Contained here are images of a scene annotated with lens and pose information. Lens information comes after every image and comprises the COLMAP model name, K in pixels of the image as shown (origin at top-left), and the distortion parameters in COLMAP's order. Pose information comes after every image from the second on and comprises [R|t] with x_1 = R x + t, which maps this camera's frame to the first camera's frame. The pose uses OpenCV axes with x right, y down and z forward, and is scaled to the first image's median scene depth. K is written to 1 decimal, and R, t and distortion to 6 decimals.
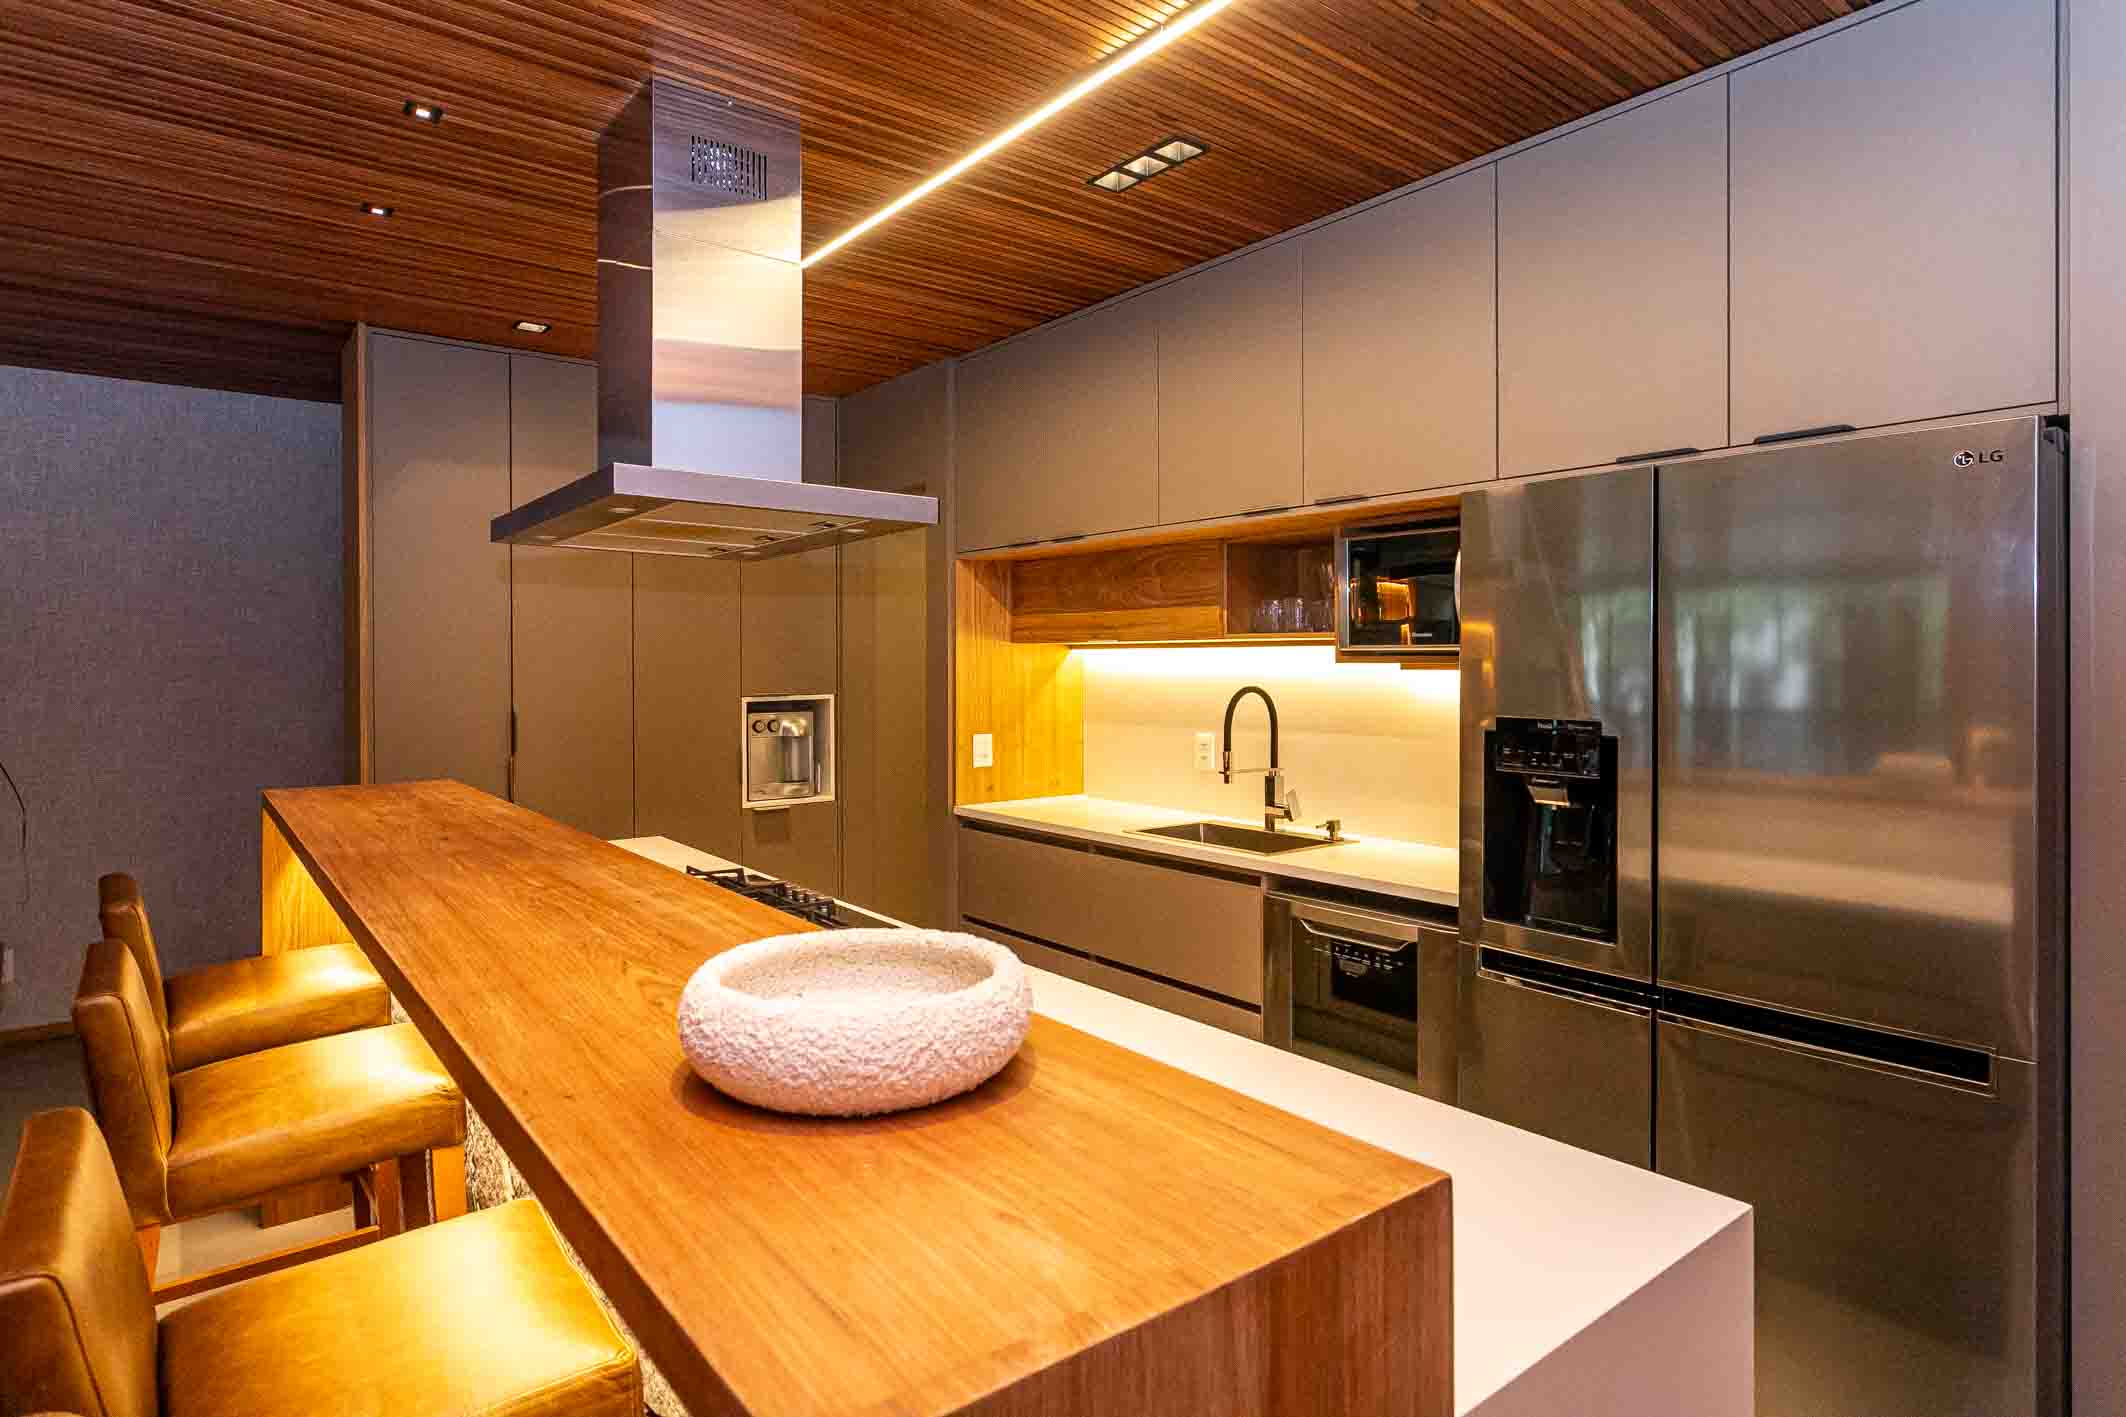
lens RADIAL K [[1138.3, 0, 1064.7], [0, 1138.3, 644.9], [0, 0, 1]] dist [0.001366, 0.000075]
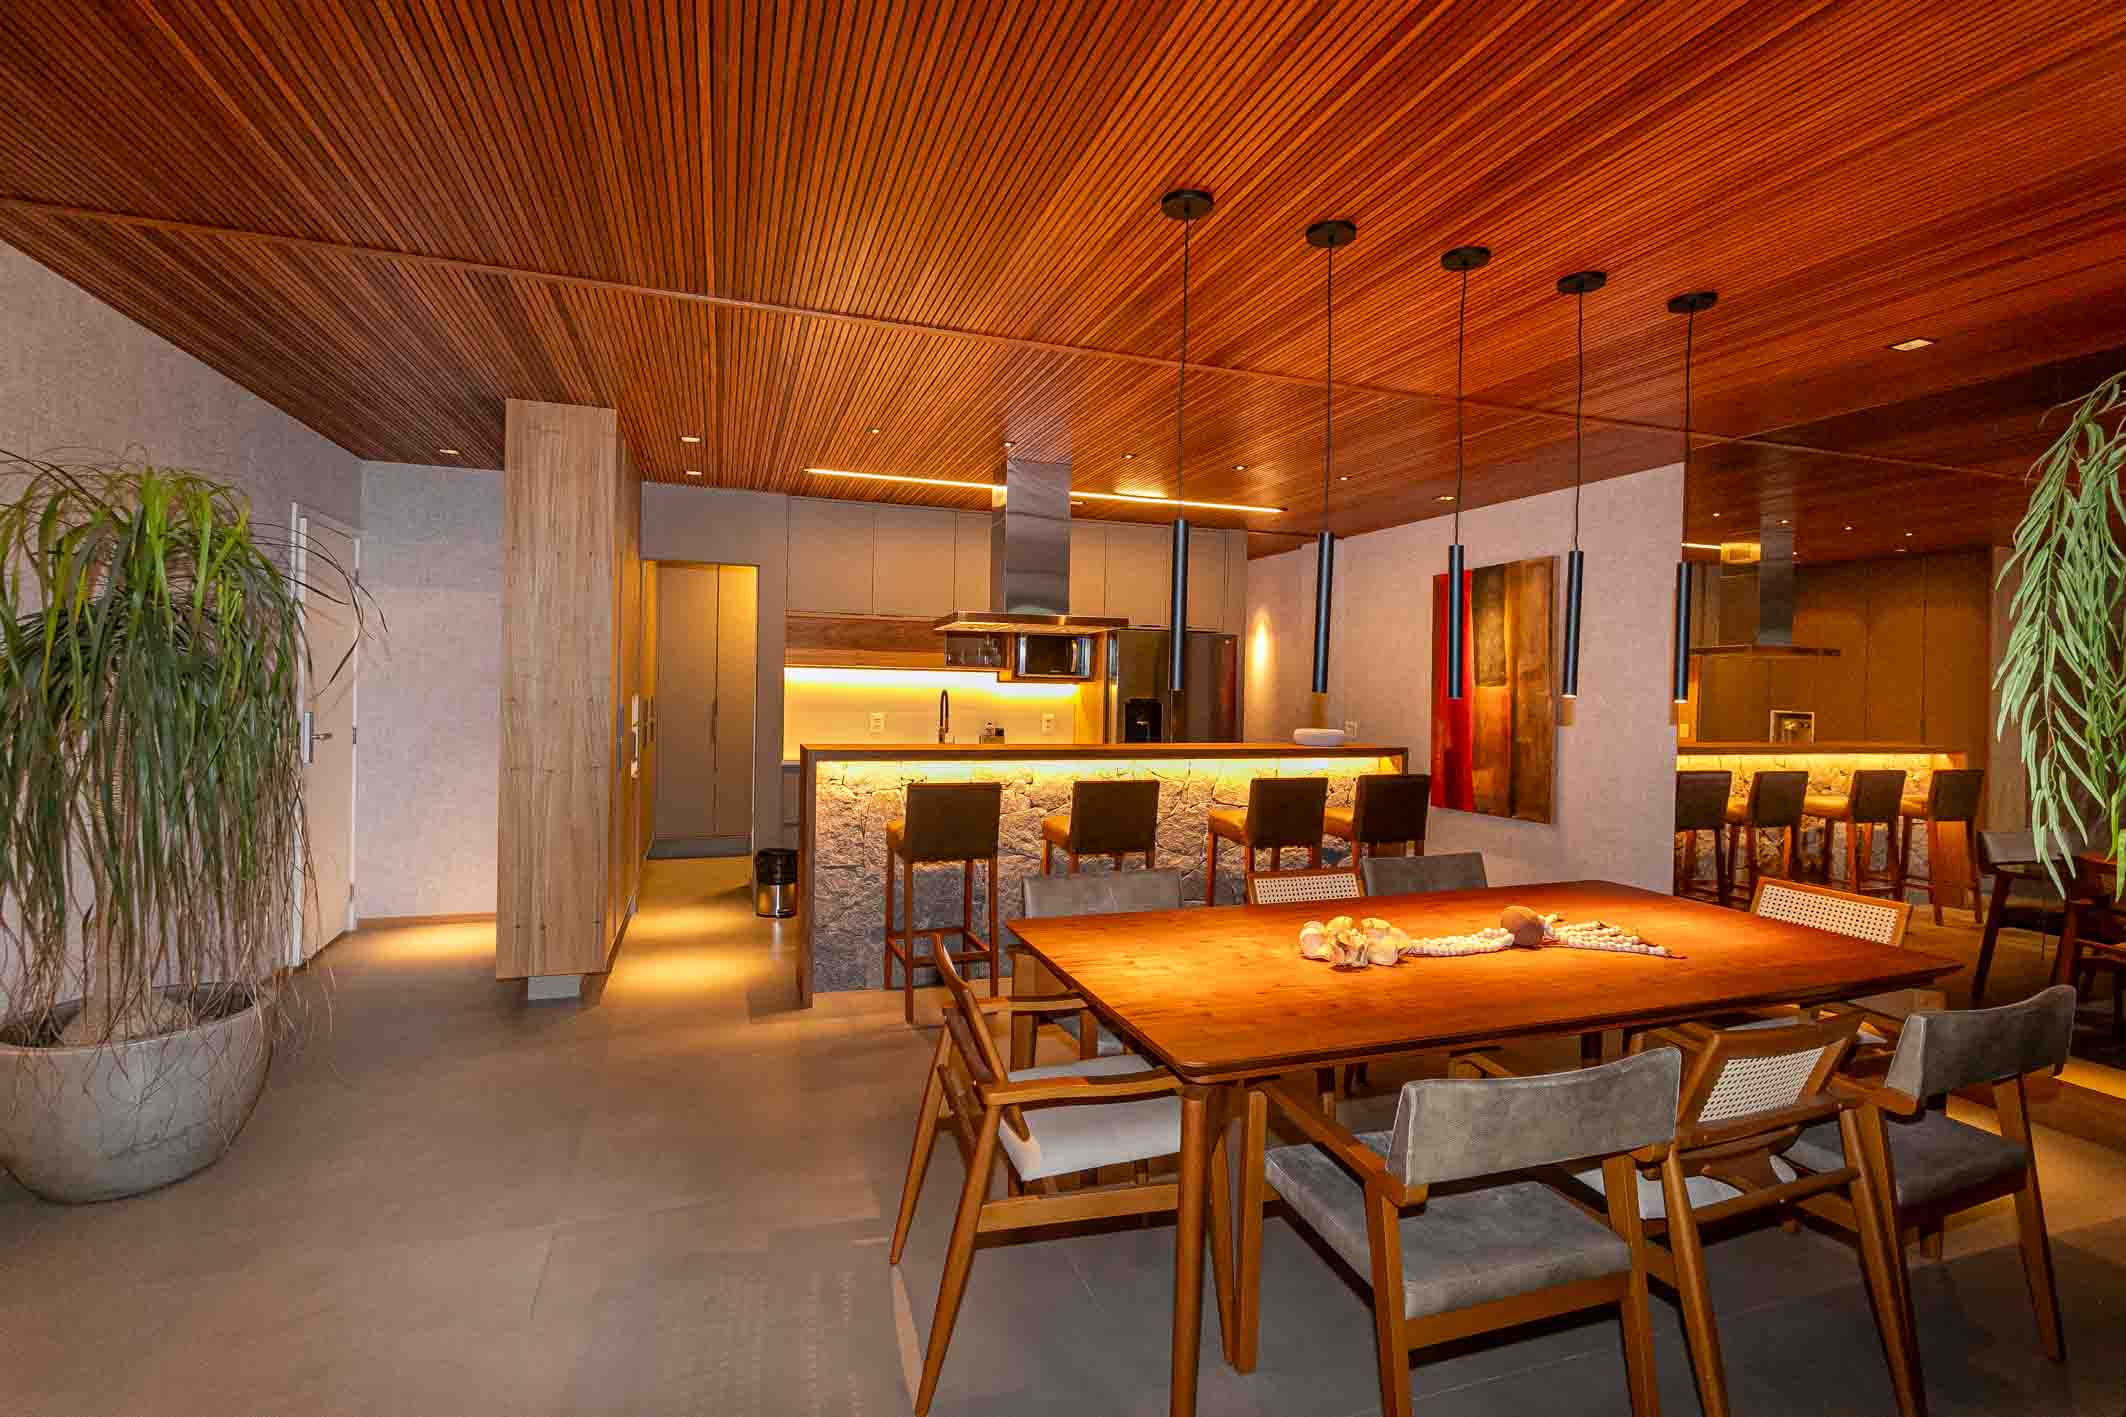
lens RADIAL K [[1012.3, 0, 1075.6], [0, 1012.3, 681.5], [0, 0, 1]] dist [-0.000074, 0.001440]
pose [[0.325200, 0.009636, 0.945596, -1.672999], [-0.033200, 0.999448, 0.001233, 0.009385], [-0.945062, -0.031795, 0.325340, 0.118876]]
